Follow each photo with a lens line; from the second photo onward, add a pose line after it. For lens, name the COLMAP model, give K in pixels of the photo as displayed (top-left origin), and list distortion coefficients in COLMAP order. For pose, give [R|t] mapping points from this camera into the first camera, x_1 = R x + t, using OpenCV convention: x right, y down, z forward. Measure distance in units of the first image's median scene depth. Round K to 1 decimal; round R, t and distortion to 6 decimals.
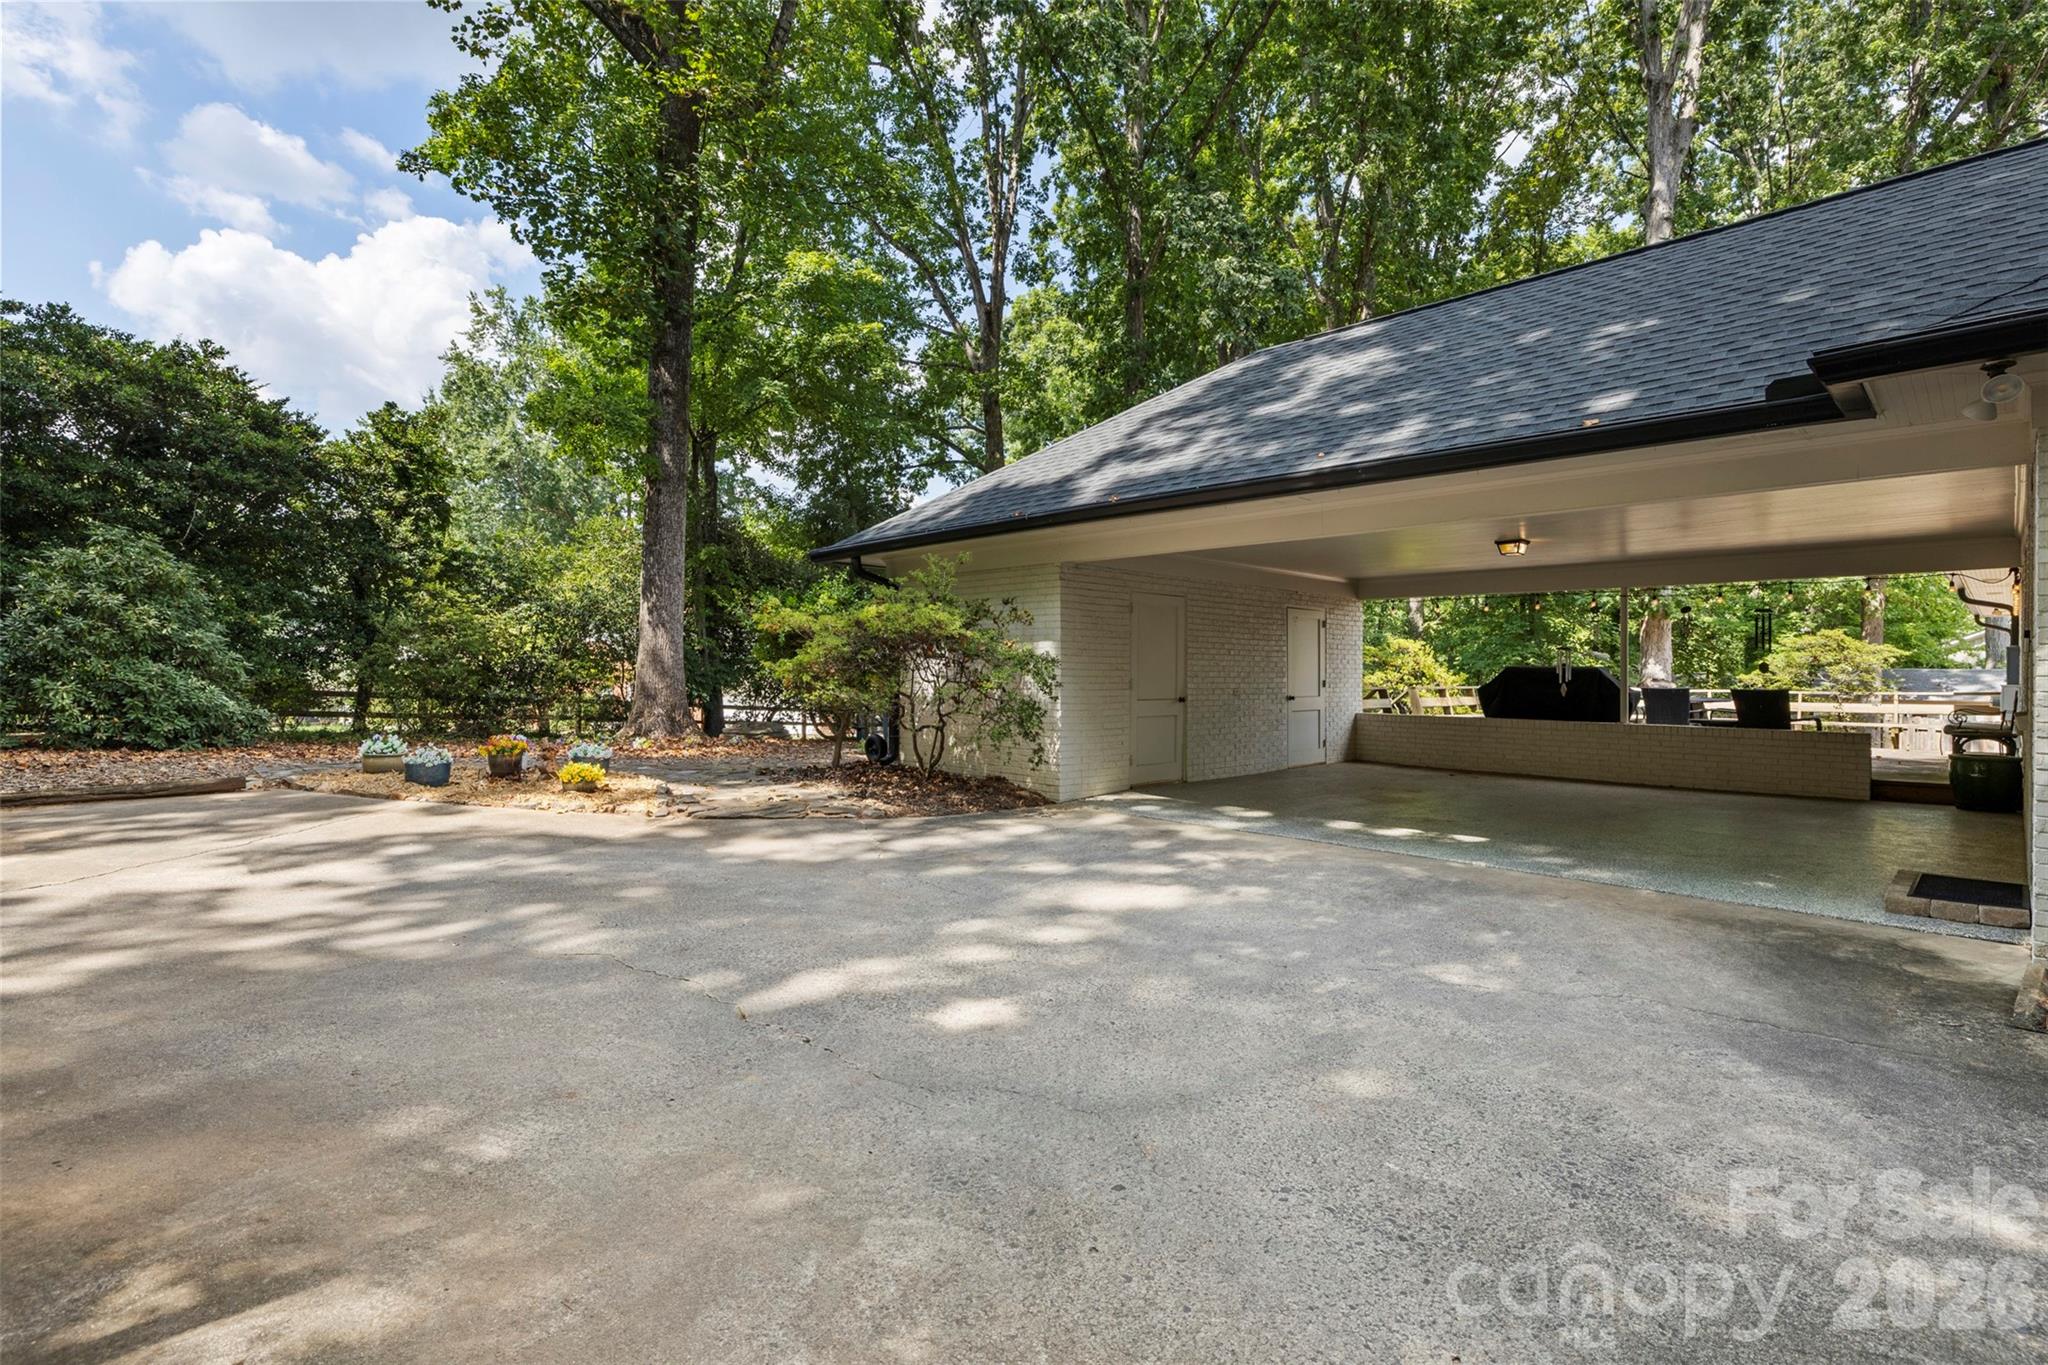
lens RADIAL K [[993.3, 0, 1010.8], [0, 993.3, 668.2], [0, 0, 1]] dist [-0.000158, 0.001675]
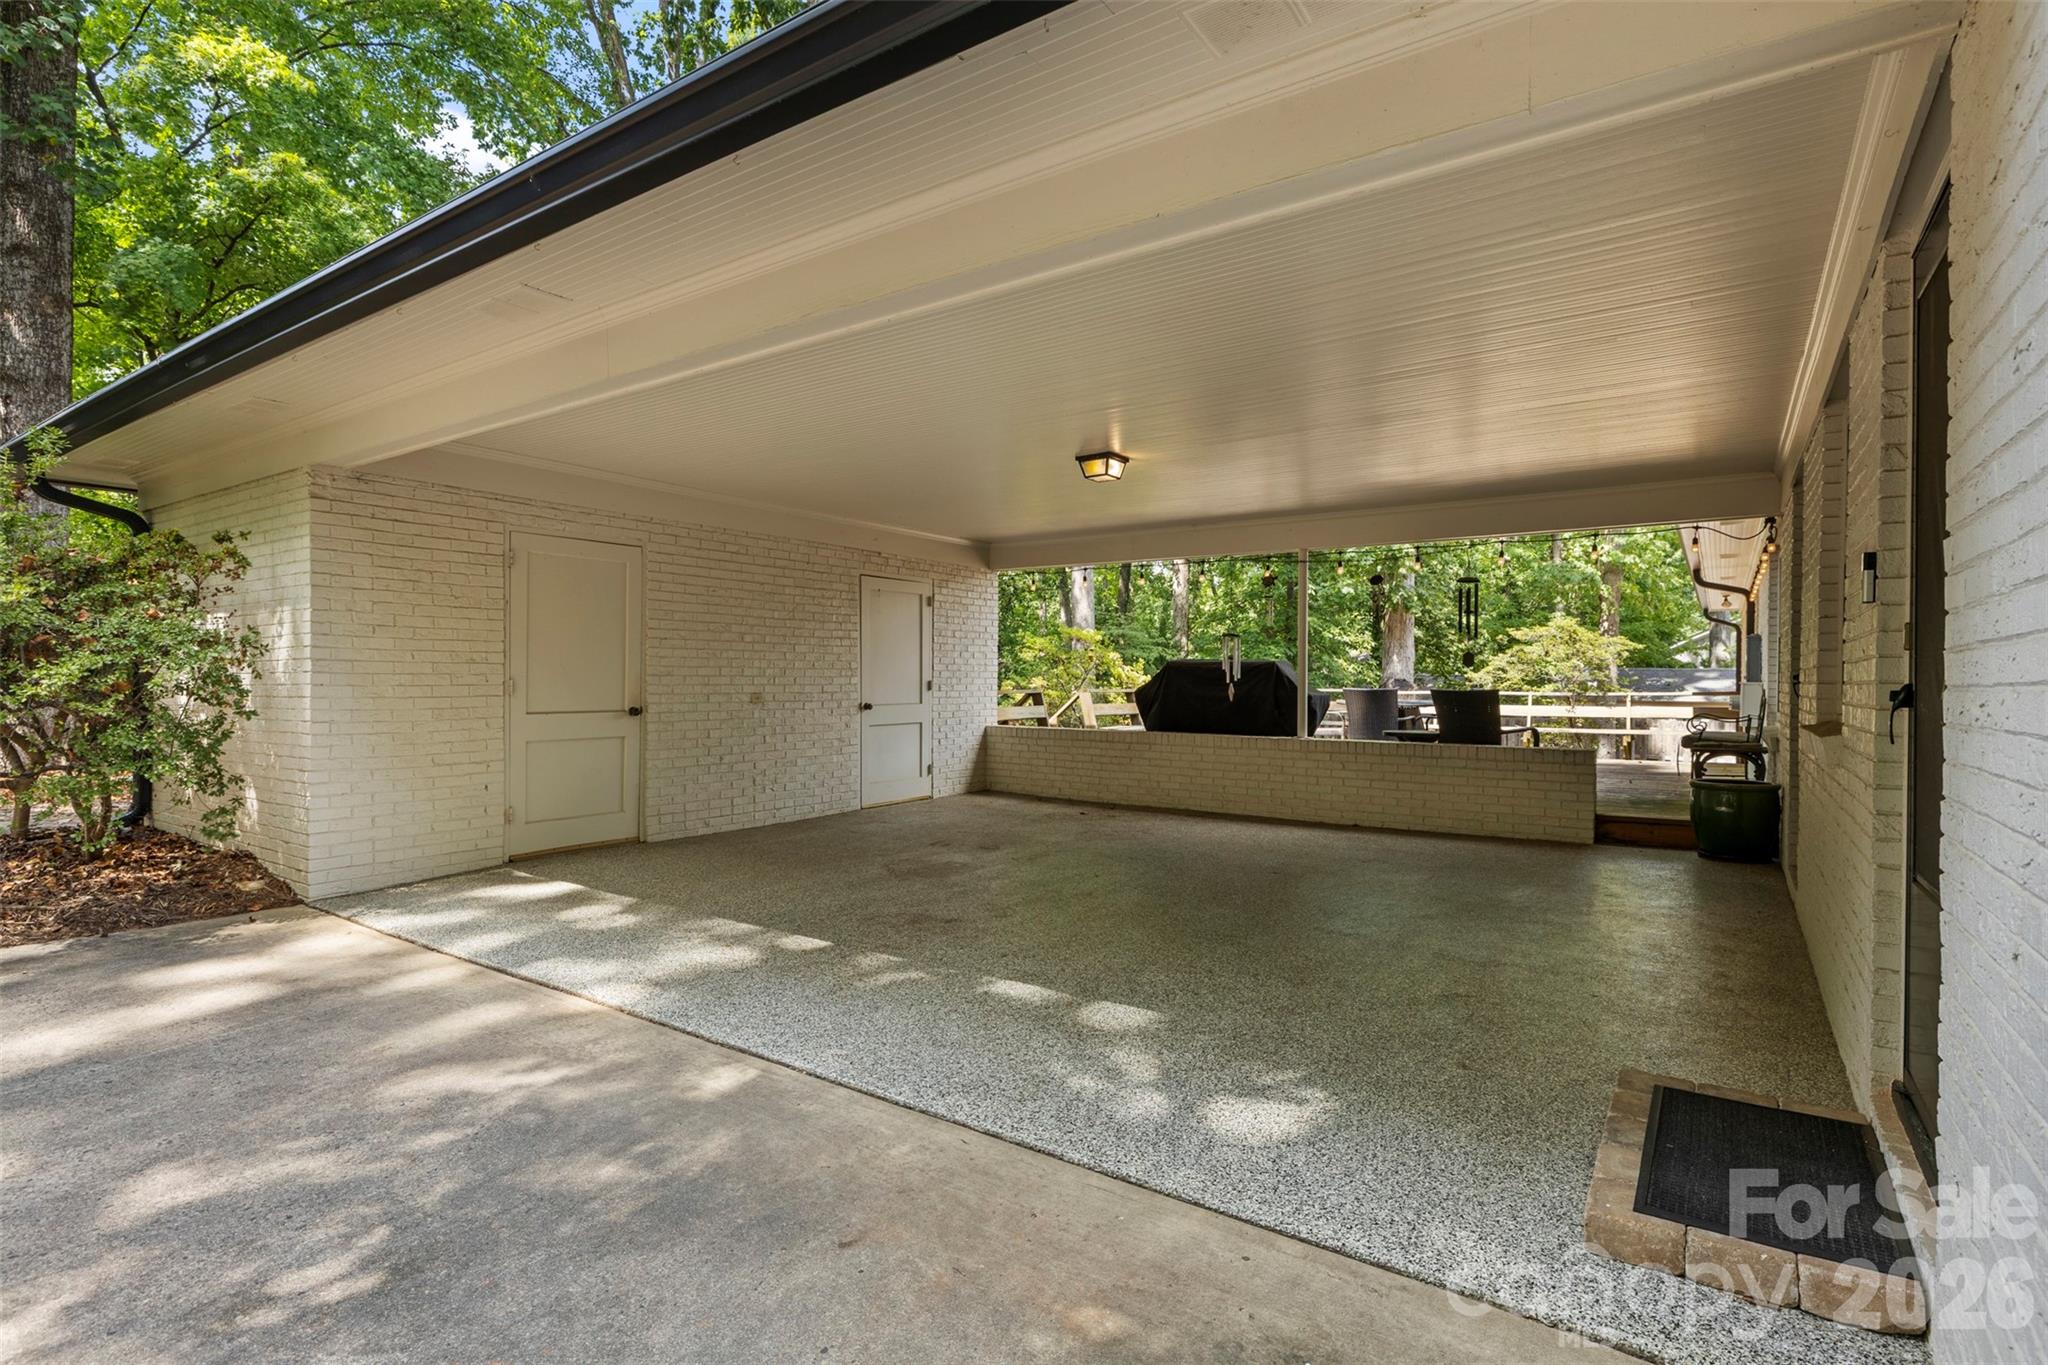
lens RADIAL K [[993.3, 0, 1038.4], [0, 993.3, 691.1], [0, 0, 1]] dist [-0.000158, 0.001675]
pose [[0.982127, -0.006451, 0.188110, 0.259311], [0.003301, 0.999849, 0.017057, 0.007820], [-0.188191, -0.016132, 0.982000, 0.288394]]
